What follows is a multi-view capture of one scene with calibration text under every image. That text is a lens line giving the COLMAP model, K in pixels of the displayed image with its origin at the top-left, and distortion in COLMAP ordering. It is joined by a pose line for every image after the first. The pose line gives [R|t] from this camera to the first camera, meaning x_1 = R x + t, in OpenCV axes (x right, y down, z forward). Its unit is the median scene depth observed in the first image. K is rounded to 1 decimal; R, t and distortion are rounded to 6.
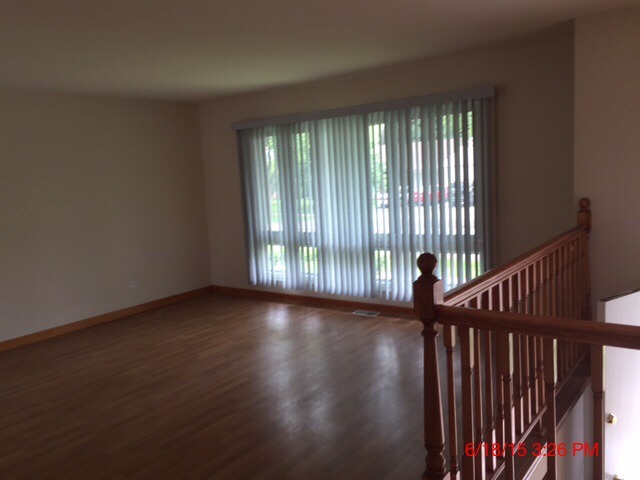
lens RADIAL K [[556.1, 0, 321.4], [0, 556.1, 240.4], [0, 0, 1]] dist [0.055432, -0.074677]
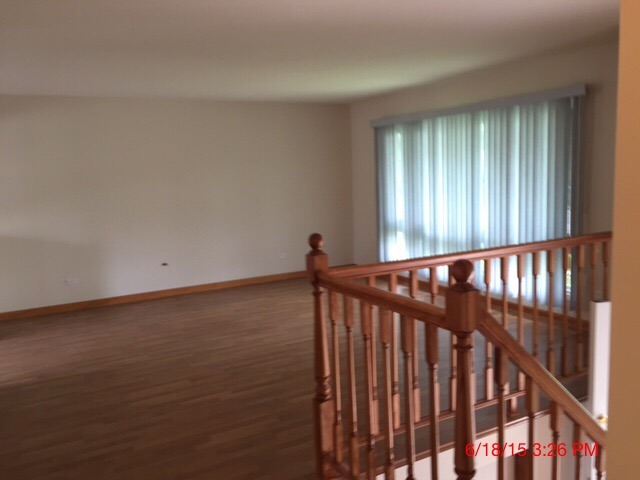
lens RADIAL K [[556.1, 0, 317.9], [0, 556.1, 238.9], [0, 0, 1]] dist [0.055432, -0.074677]
pose [[0.911505, 0.078462, -0.403735, 0.242364], [-0.070998, 0.996915, 0.033449, -0.003815], [0.405114, -0.001825, 0.914264, -0.079105]]
